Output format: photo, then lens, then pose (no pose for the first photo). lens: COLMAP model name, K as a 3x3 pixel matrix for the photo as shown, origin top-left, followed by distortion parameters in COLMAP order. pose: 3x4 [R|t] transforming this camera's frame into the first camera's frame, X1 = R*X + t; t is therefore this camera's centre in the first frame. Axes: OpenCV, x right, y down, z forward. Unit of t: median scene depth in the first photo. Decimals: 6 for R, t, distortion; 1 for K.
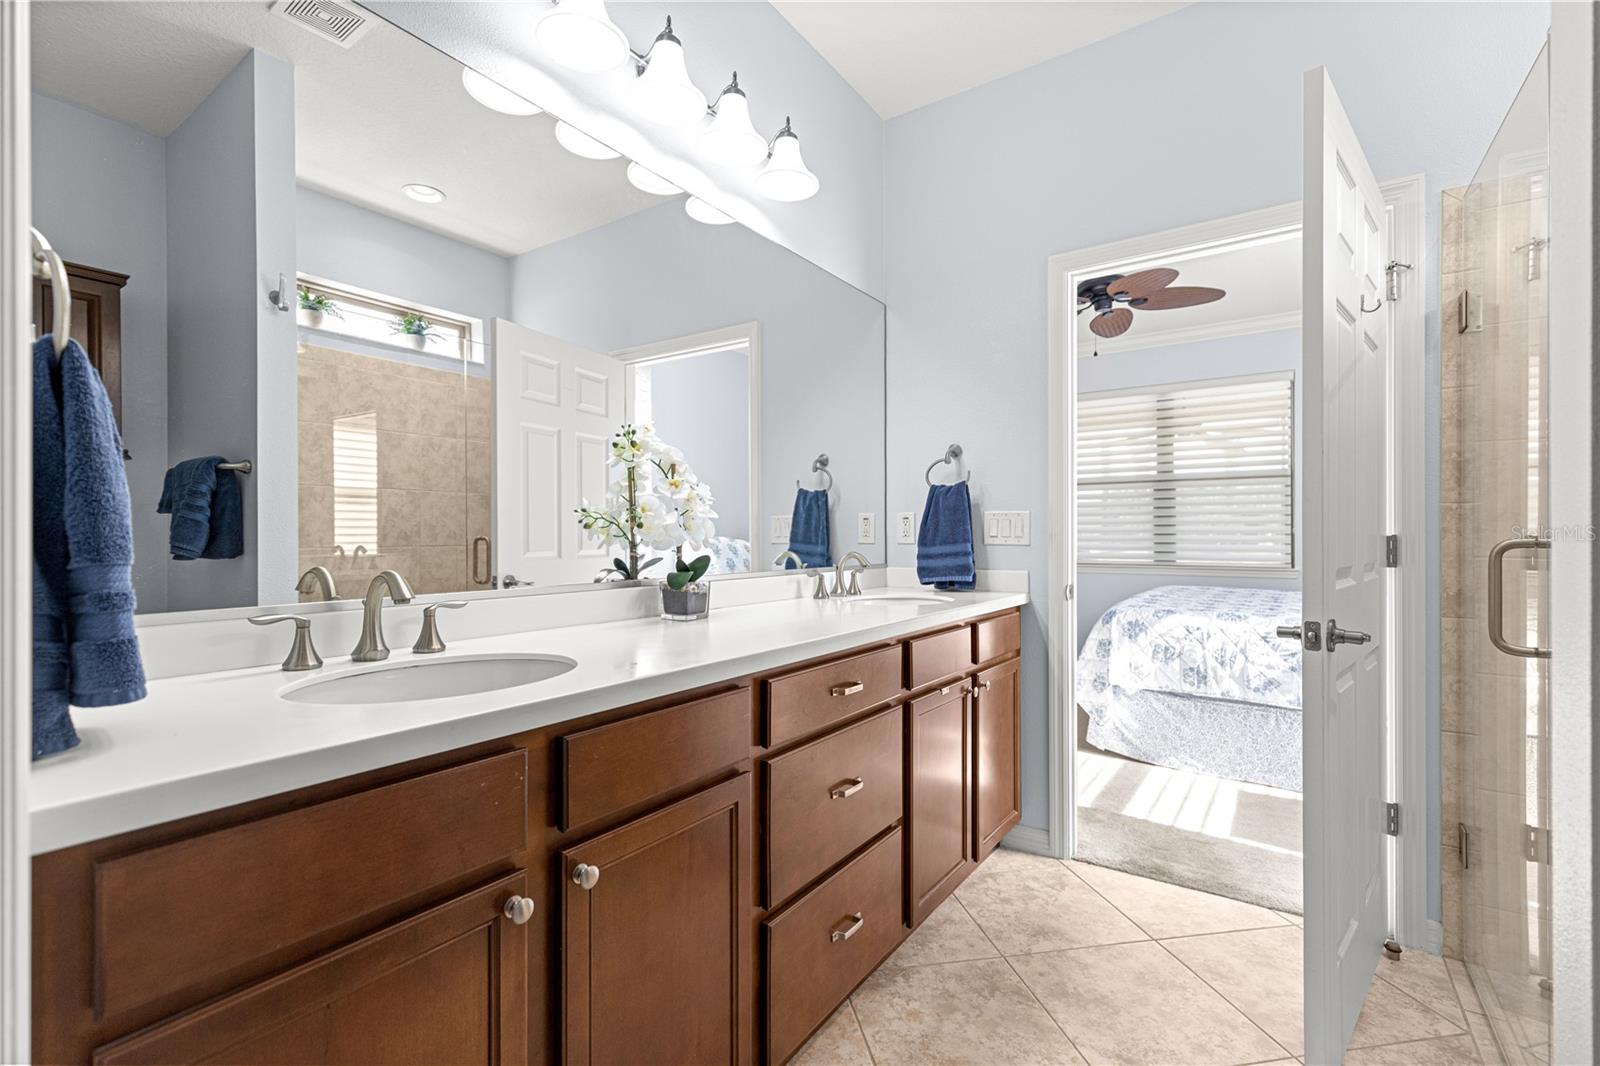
lens RADIAL K [[725.8, 0, 792.0], [0, 725.8, 519.1], [0, 0, 1]] dist [0.005046, -0.000110]
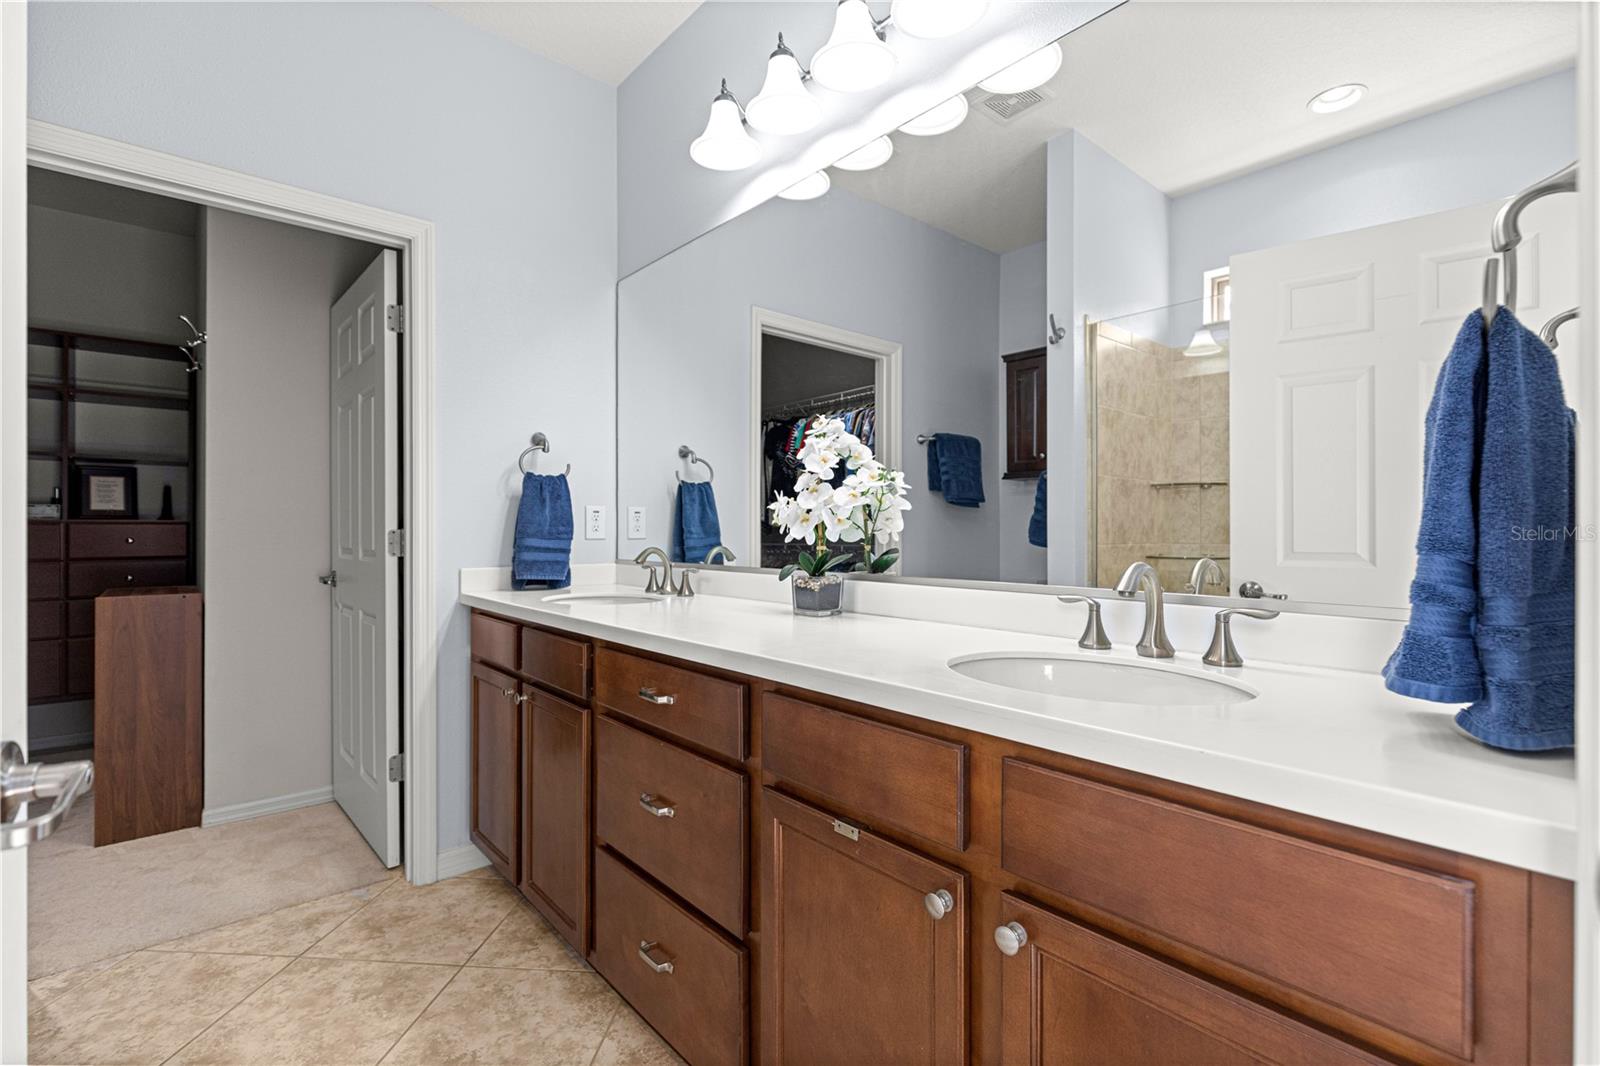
lens RADIAL K [[731.4, 0, 795.8], [0, 731.4, 534.2], [0, 0, 1]] dist [0.008202, -0.000217]
pose [[-0.248781, 0.005744, -0.968543, 0.575541], [0.022420, 0.999749, 0.000170, 0.019252], [0.968300, -0.021672, -0.248848, 0.856171]]
